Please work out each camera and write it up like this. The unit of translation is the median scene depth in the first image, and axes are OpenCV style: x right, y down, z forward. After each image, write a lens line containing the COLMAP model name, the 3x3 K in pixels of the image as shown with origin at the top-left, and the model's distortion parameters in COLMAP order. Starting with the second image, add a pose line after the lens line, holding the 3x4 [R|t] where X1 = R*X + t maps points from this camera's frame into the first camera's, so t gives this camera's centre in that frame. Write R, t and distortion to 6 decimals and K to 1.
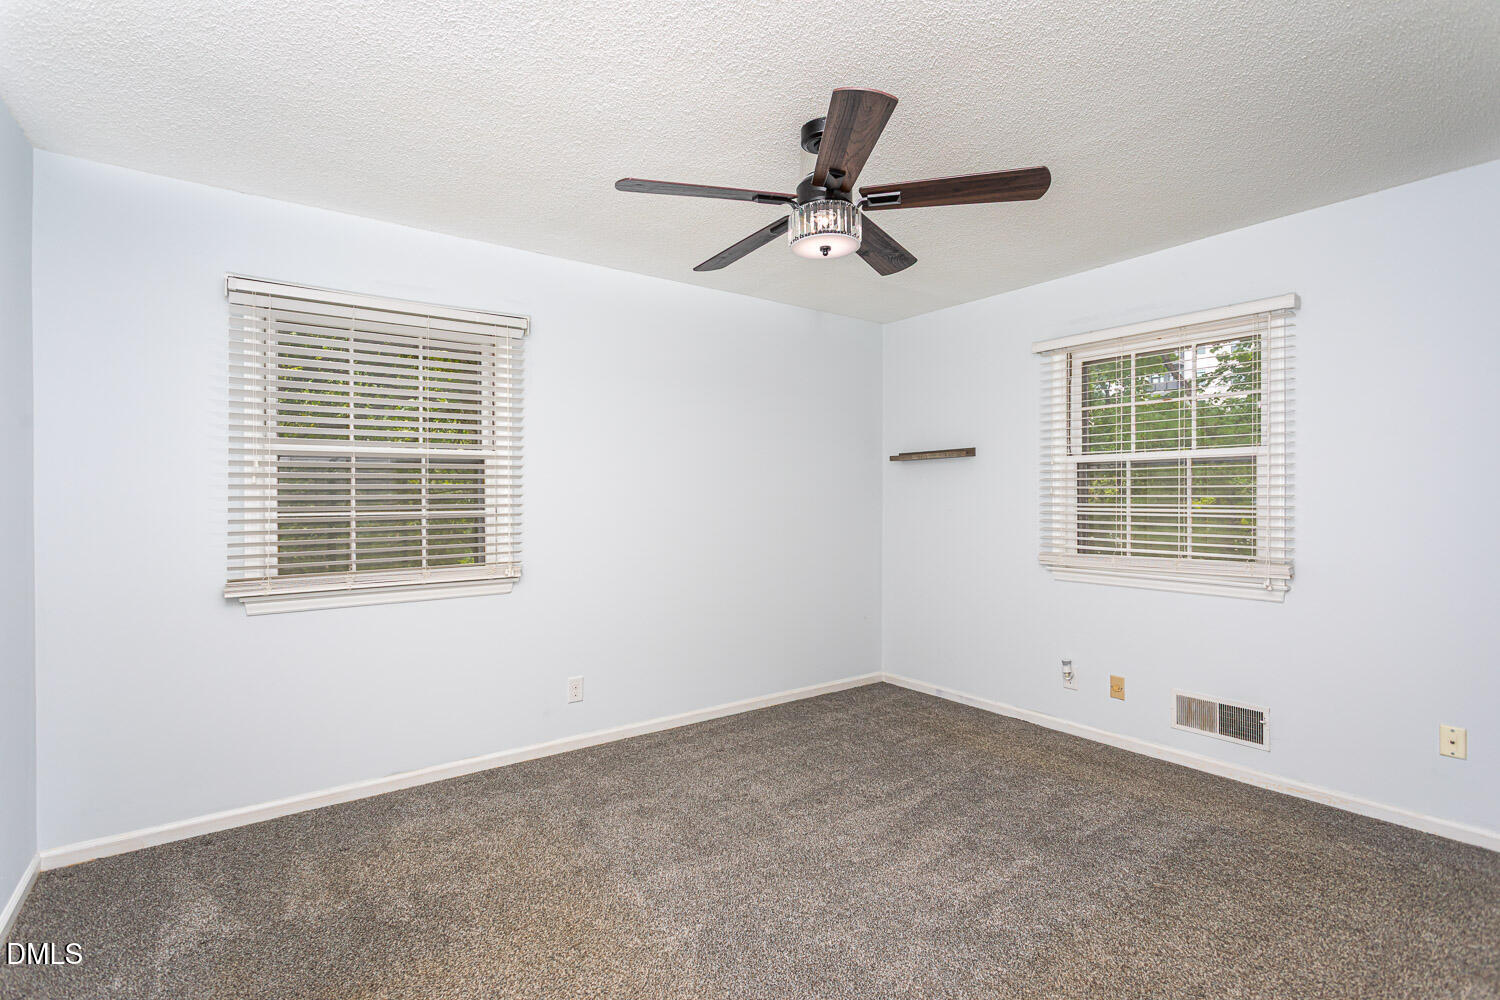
lens RADIAL K [[708.4, 0, 752.0], [0, 708.4, 498.2], [0, 0, 1]] dist [-0.000202, -0.000012]
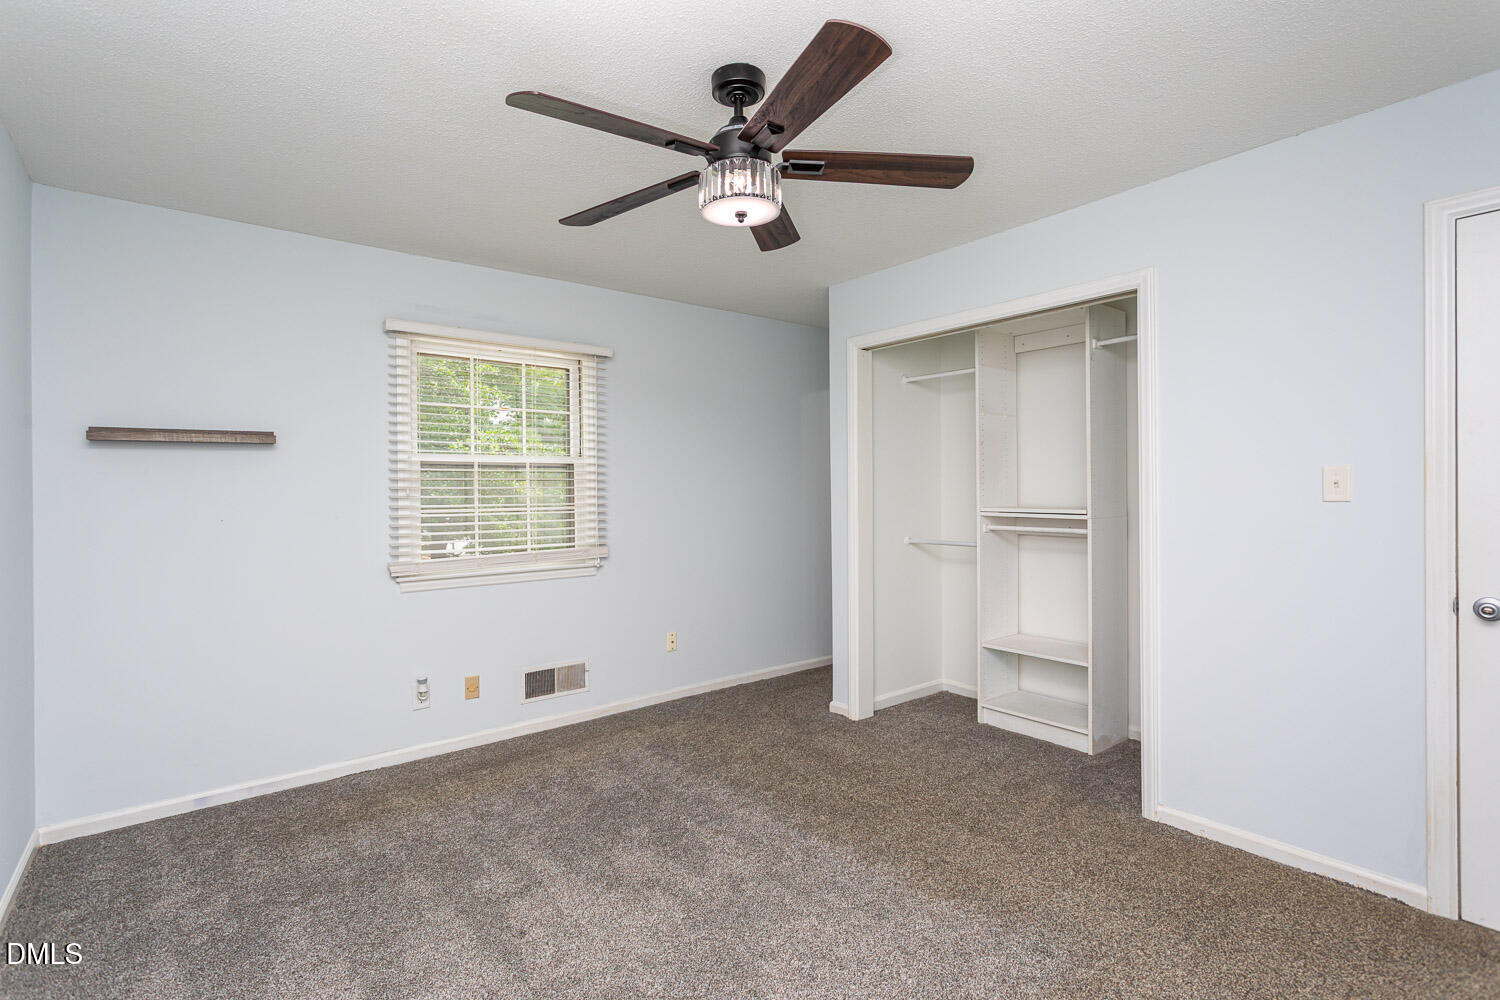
lens RADIAL K [[708.4, 0, 746.7], [0, 708.4, 491.3], [0, 0, 1]] dist [-0.000202, -0.000012]
pose [[-0.037065, -0.000713, 0.999313, -0.511568], [0.012395, 0.999922, 0.001173, -0.007666], [-0.999236, 0.012430, -0.037053, 0.656341]]
